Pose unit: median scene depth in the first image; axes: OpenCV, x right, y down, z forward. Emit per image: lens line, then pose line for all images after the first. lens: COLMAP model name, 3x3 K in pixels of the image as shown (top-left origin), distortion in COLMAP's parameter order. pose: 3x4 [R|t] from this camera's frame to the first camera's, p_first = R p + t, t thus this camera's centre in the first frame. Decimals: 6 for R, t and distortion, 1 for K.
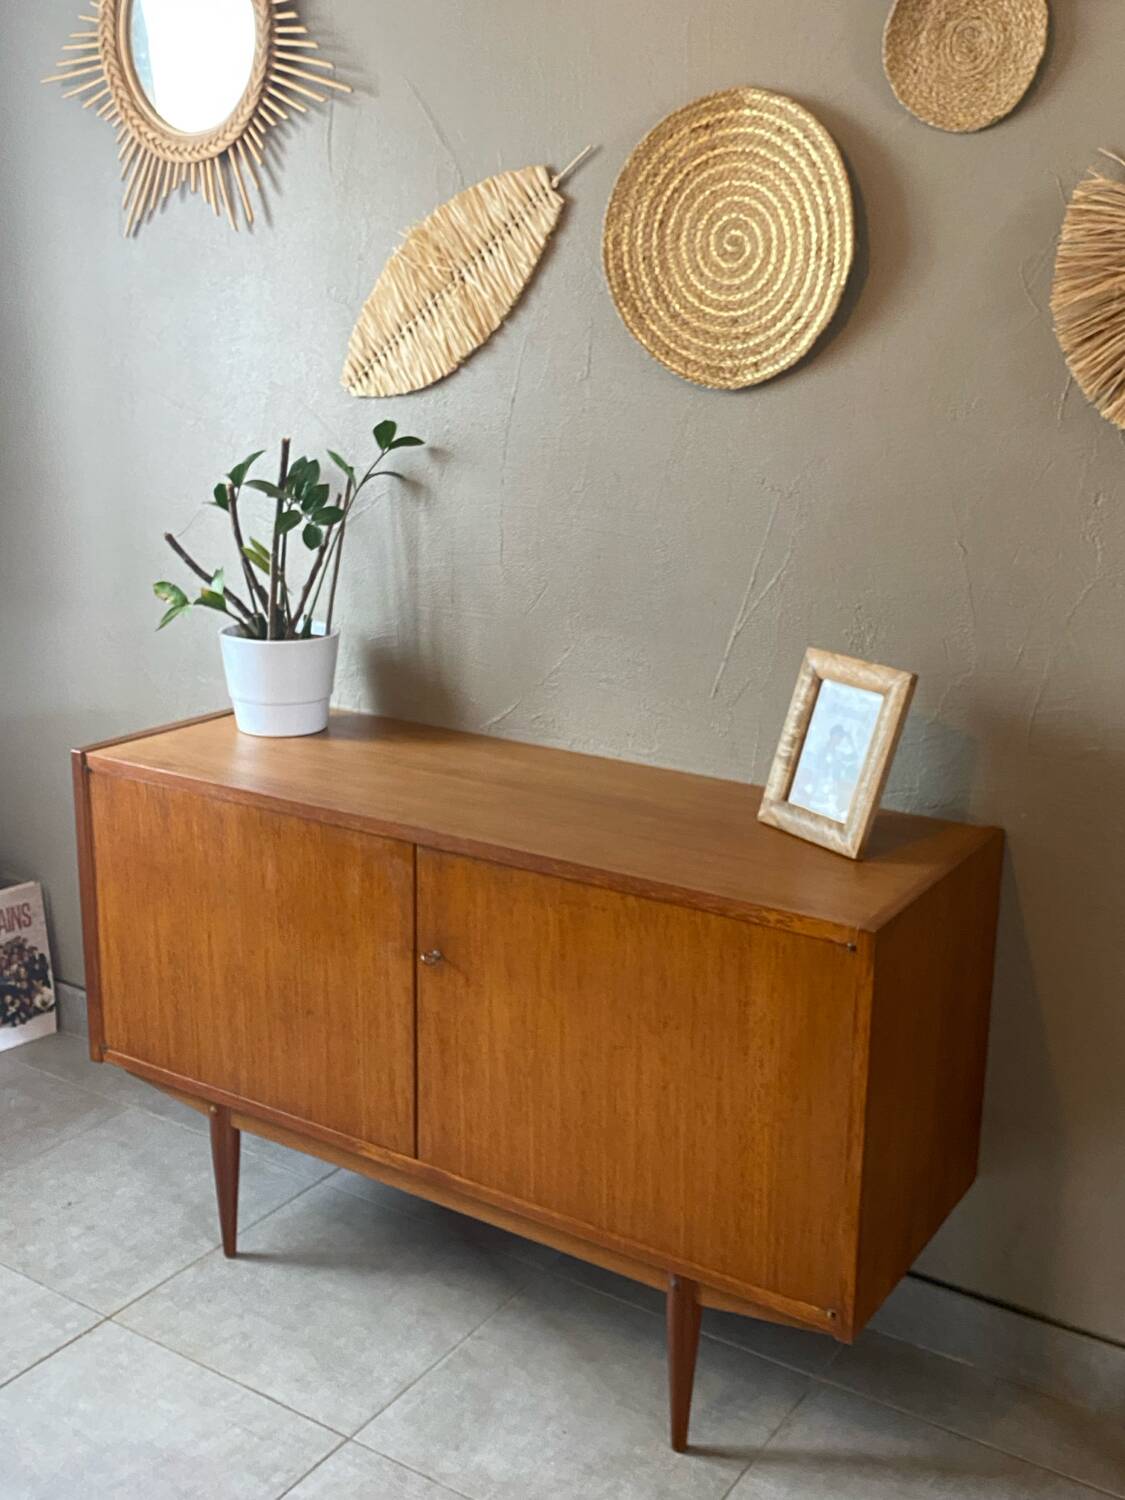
lens RADIAL K [[1569.5, 0, 577.0], [0, 1569.5, 737.2], [0, 0, 1]] dist [0.036658, 0.000000]
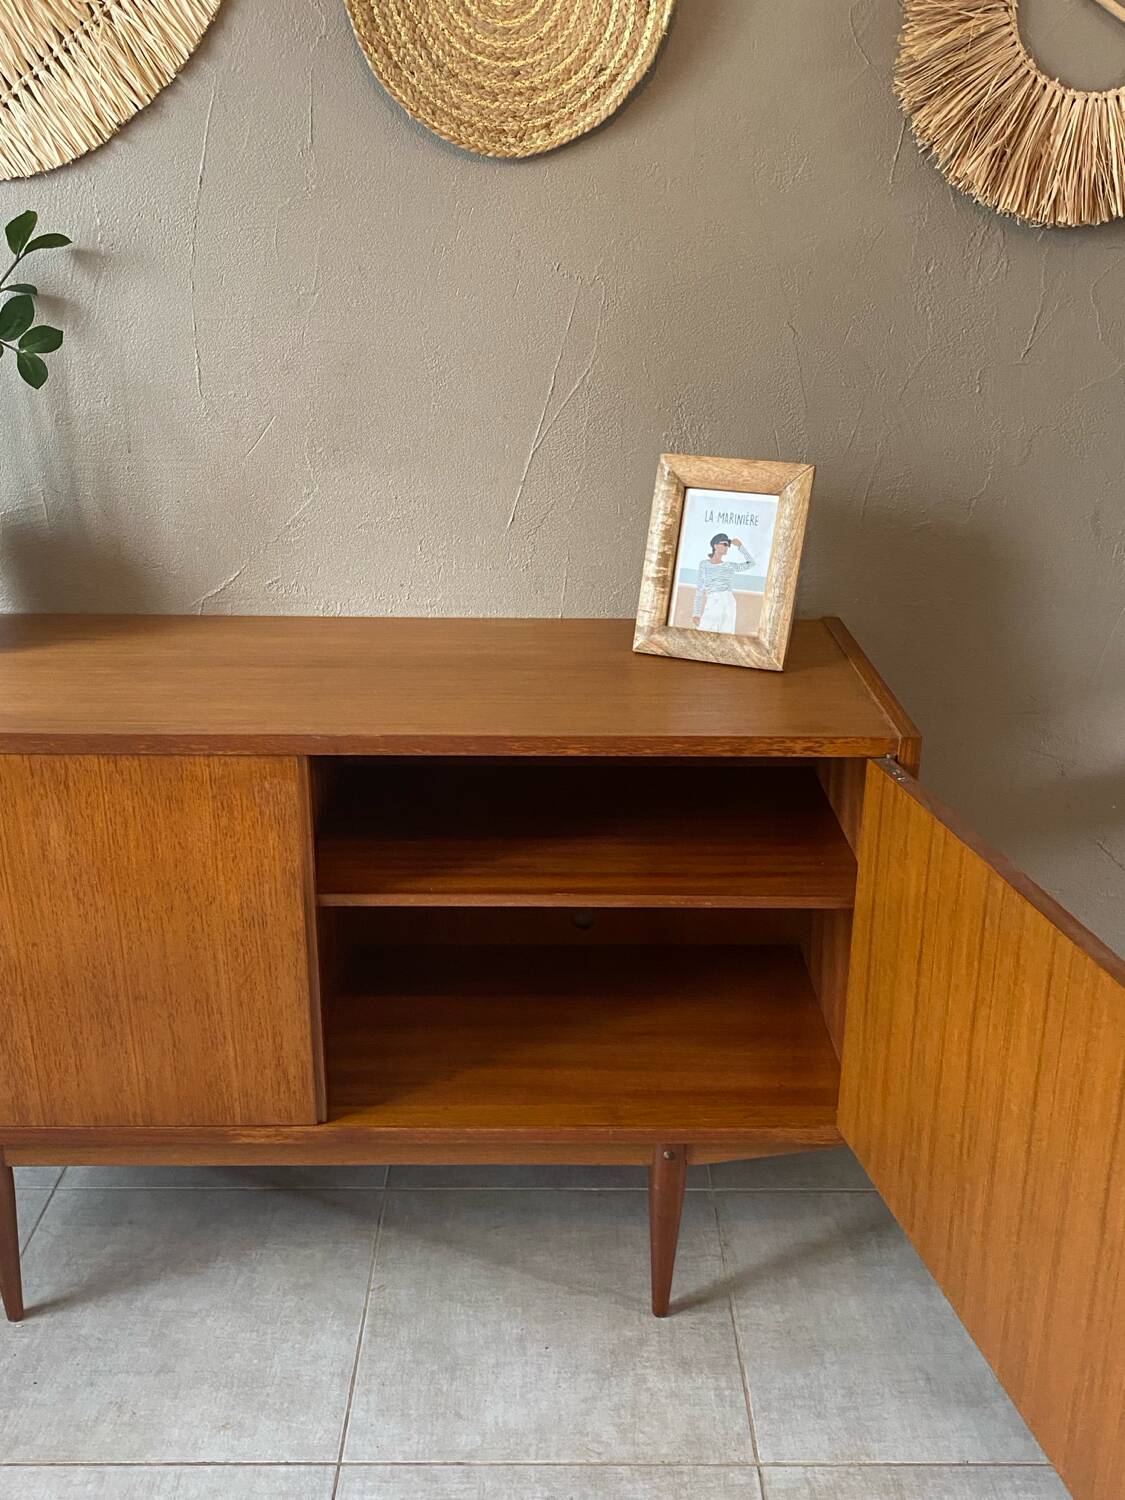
lens RADIAL K [[1408.7, 0, 567.2], [0, 1408.7, 743.8], [0, 0, 1]] dist [0.023675, 0.000000]
pose [[0.838489, -0.205911, 0.504517, -0.331929], [0.142160, 0.976454, 0.162259, -0.032096], [-0.526049, -0.064330, 0.848018, 0.314847]]
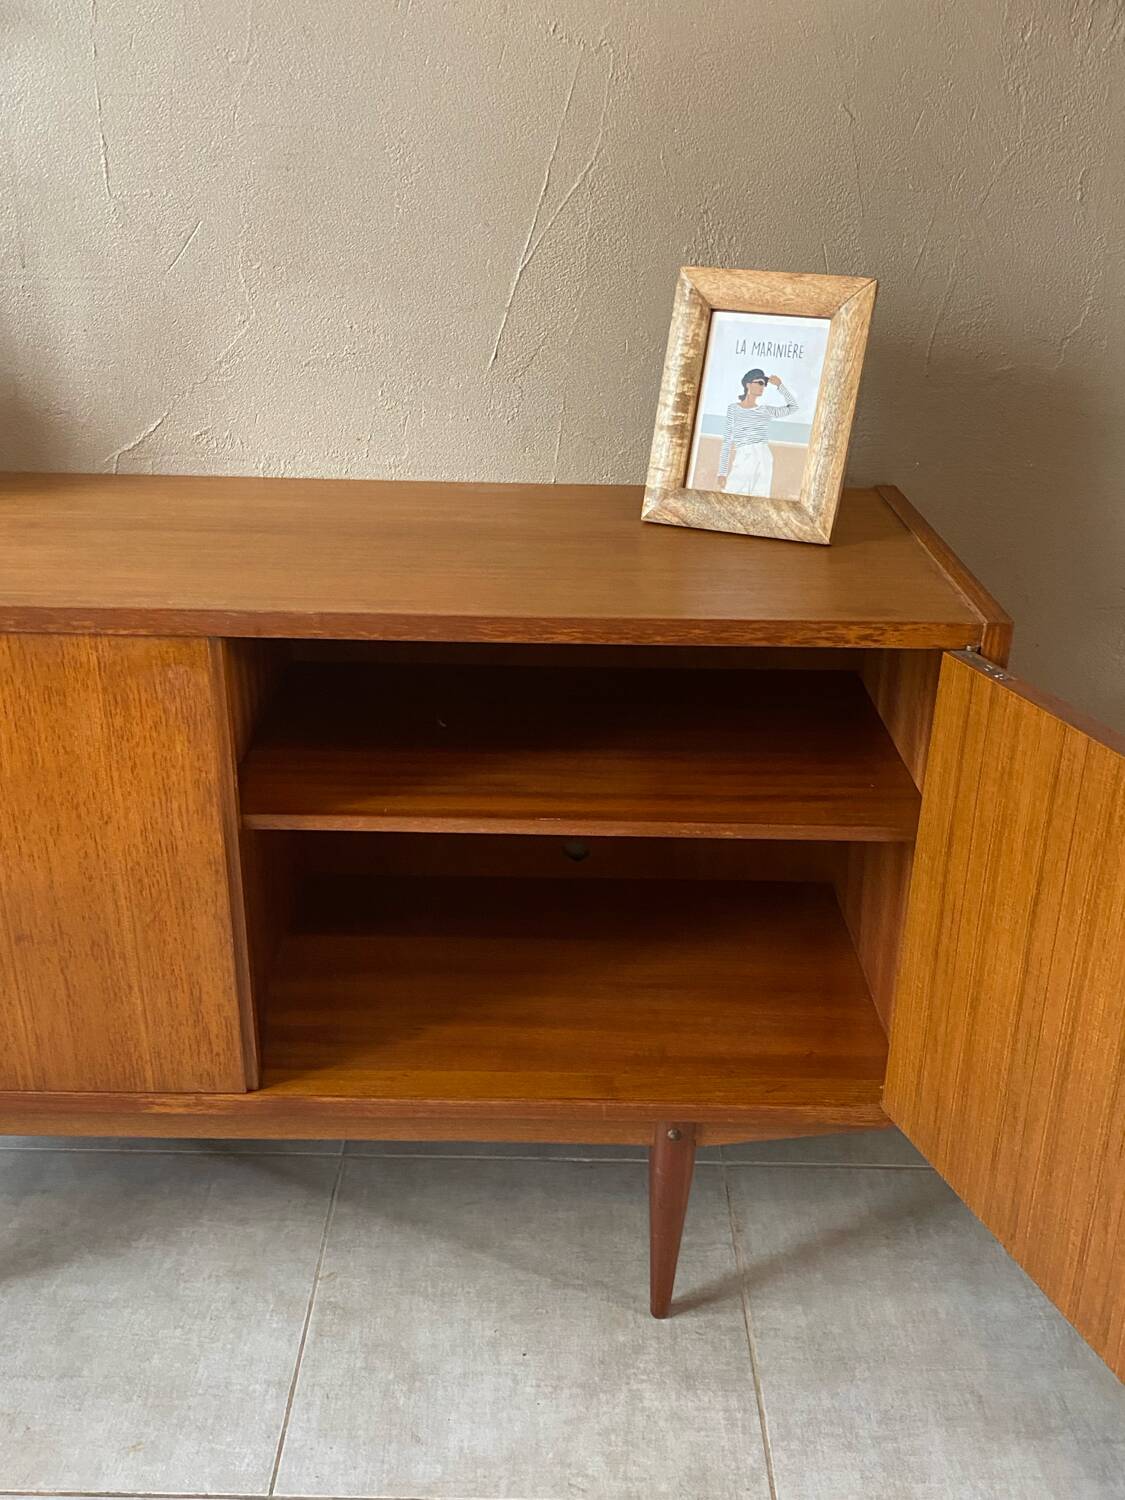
lens RADIAL K [[1408.7, 0, 553.5], [0, 1408.7, 761.4], [0, 0, 1]] dist [0.023675, 0.000000]
pose [[0.848192, -0.227564, 0.478315, -0.254009], [0.131146, 0.965117, 0.226606, 0.006911], [-0.513197, -0.129476, 0.848448, 0.436227]]
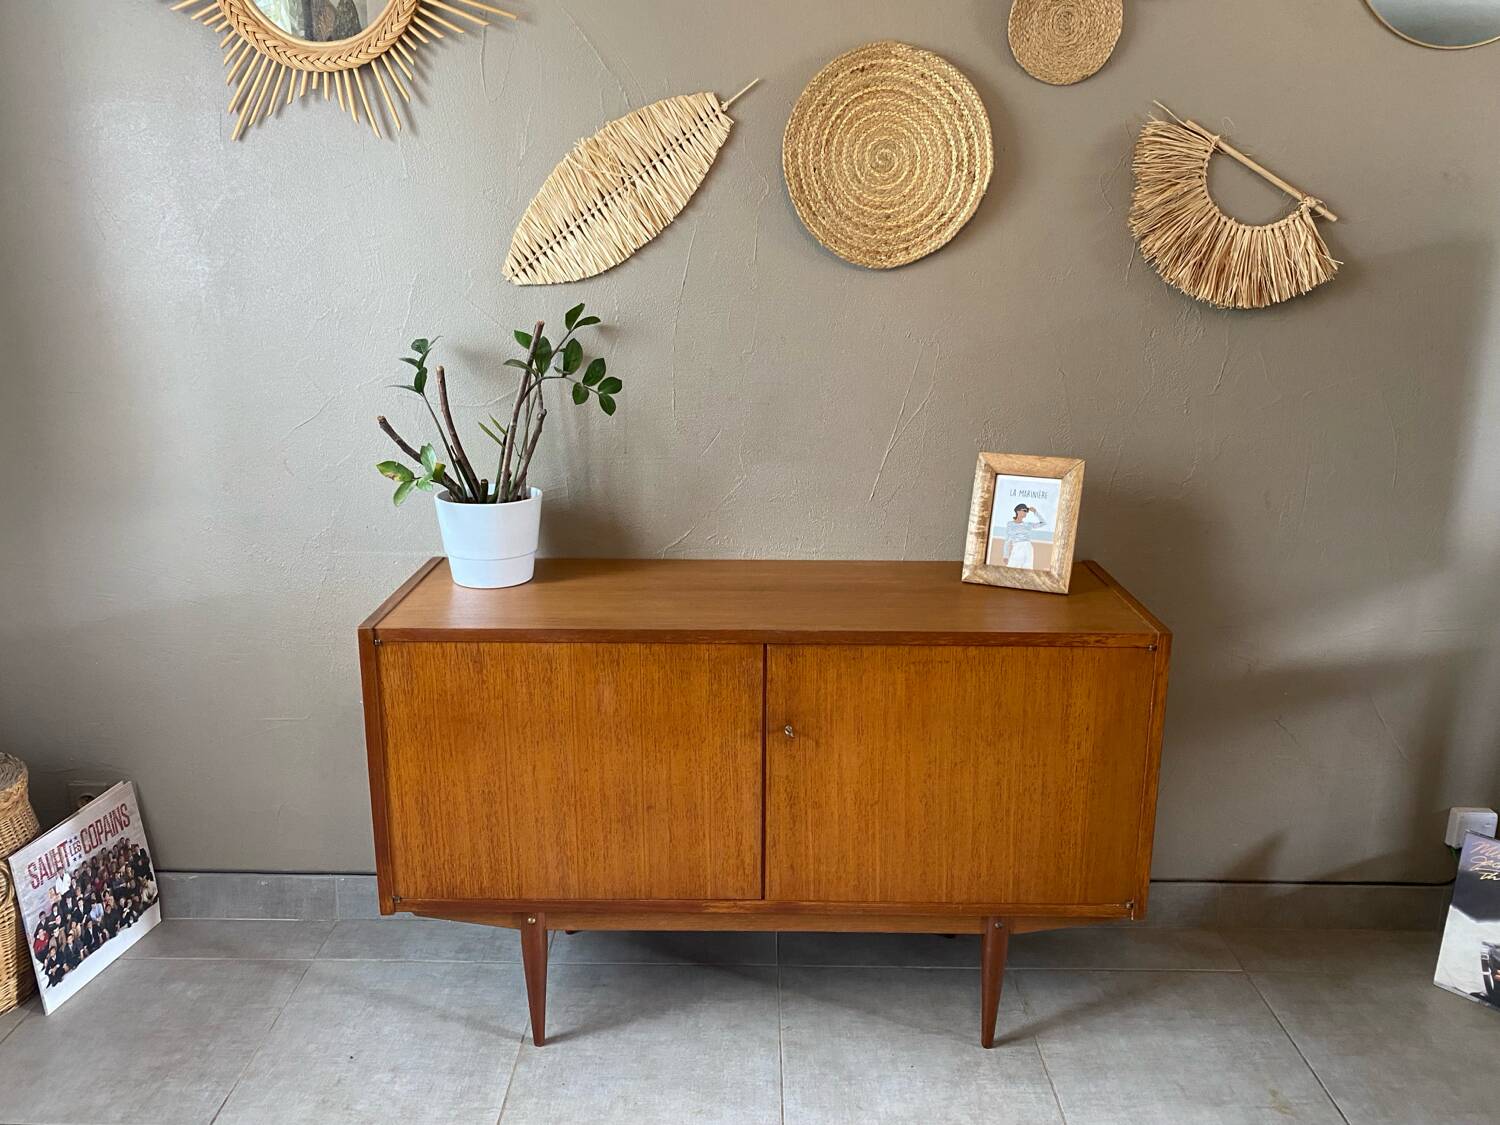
lens RADIAL K [[1170.9, 0, 751.1], [0, 1170.9, 553.8], [0, 0, 1]] dist [0.032882, -0.019259]
pose [[0.846018, -0.145635, 0.512878, -0.547470], [0.142697, 0.988726, 0.045369, -0.042785], [-0.513703, 0.034803, 0.857262, 0.212275]]
